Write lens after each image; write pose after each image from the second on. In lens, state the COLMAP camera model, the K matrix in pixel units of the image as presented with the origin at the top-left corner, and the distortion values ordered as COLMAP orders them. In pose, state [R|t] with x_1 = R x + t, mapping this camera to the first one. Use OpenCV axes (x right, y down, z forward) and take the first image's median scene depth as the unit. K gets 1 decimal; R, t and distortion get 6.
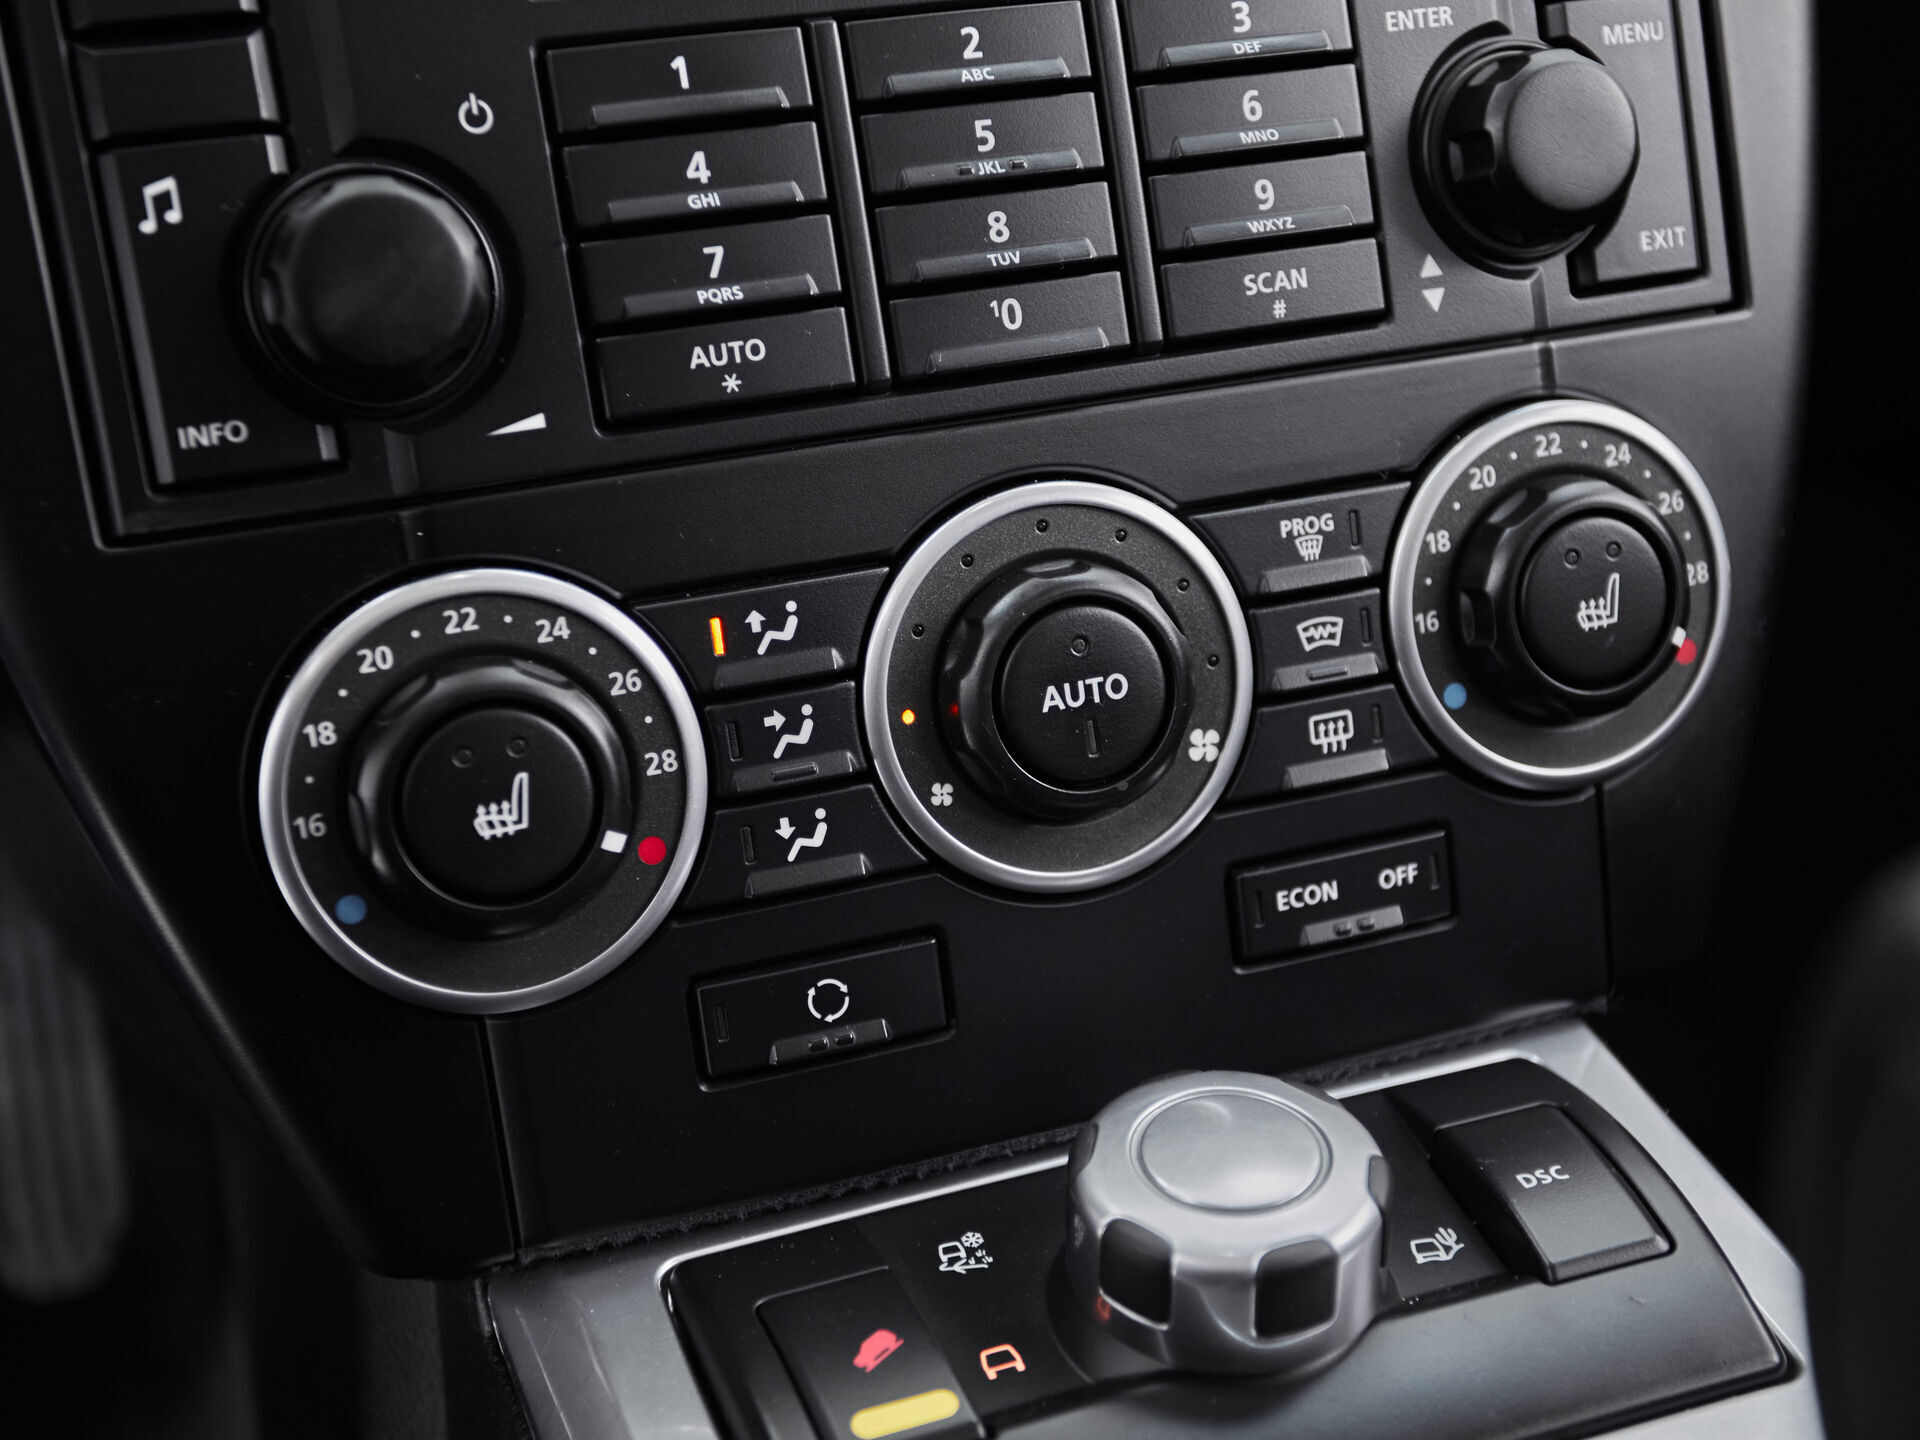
lens RADIAL K [[2352.8, 0, 949.1], [0, 2352.8, 715.0], [0, 0, 1]] dist [0.017442, 0.038077]
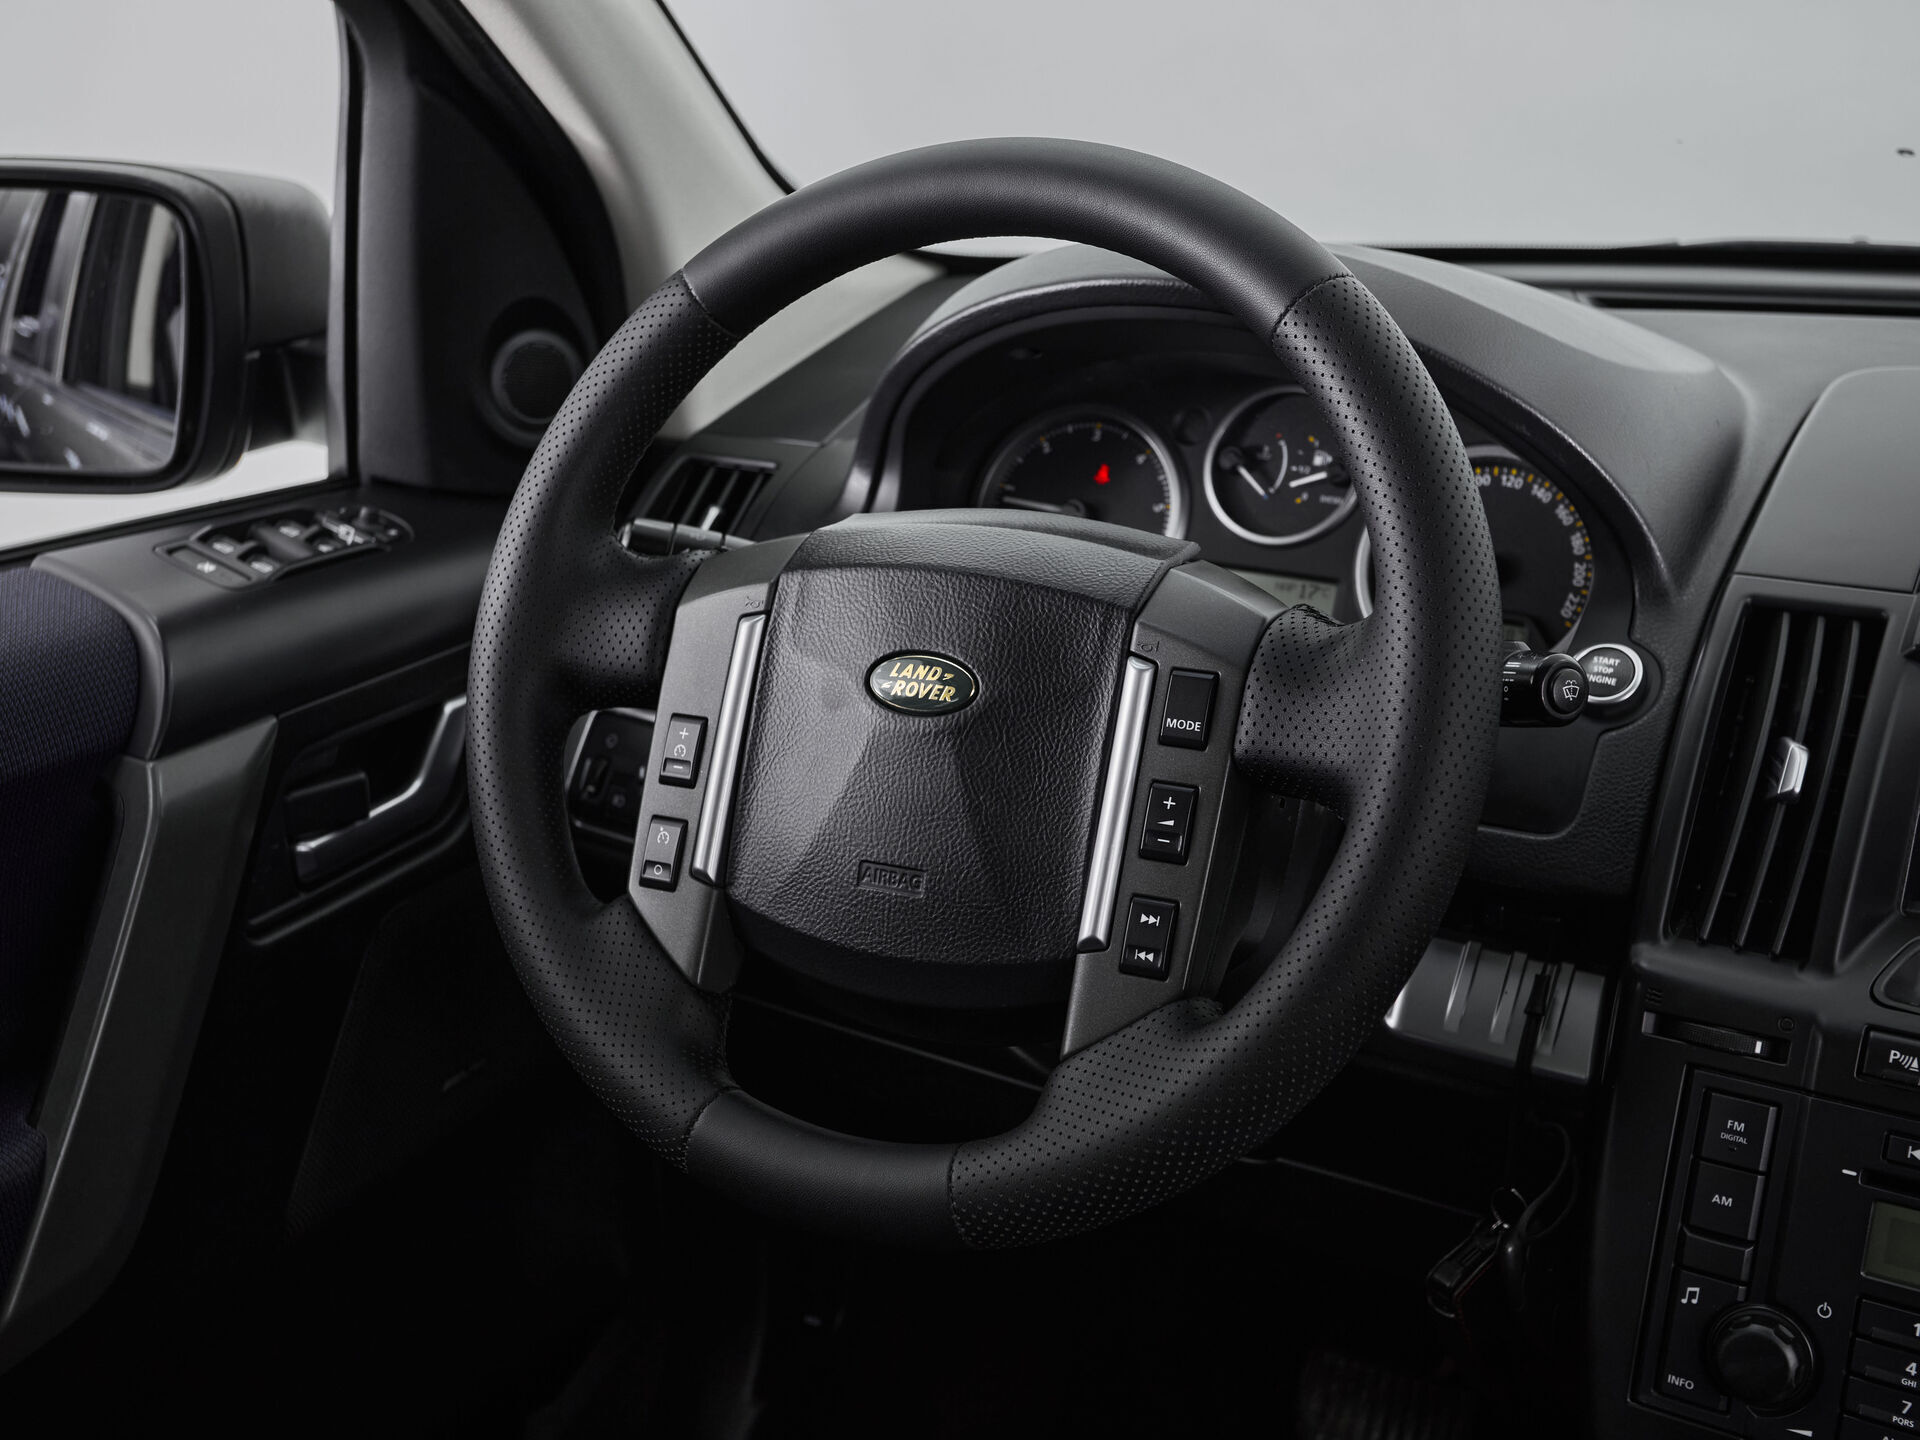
lens RADIAL K [[2311.7, 0, 923.6], [0, 2311.7, 728.2], [0, 0, 1]] dist [0.022551, 0.112544]
pose [[0.661156, 0.285423, -0.693835, 0.669497], [-0.328475, 0.941583, 0.074336, -0.667436], [0.674520, 0.178759, 0.716287, -1.442440]]
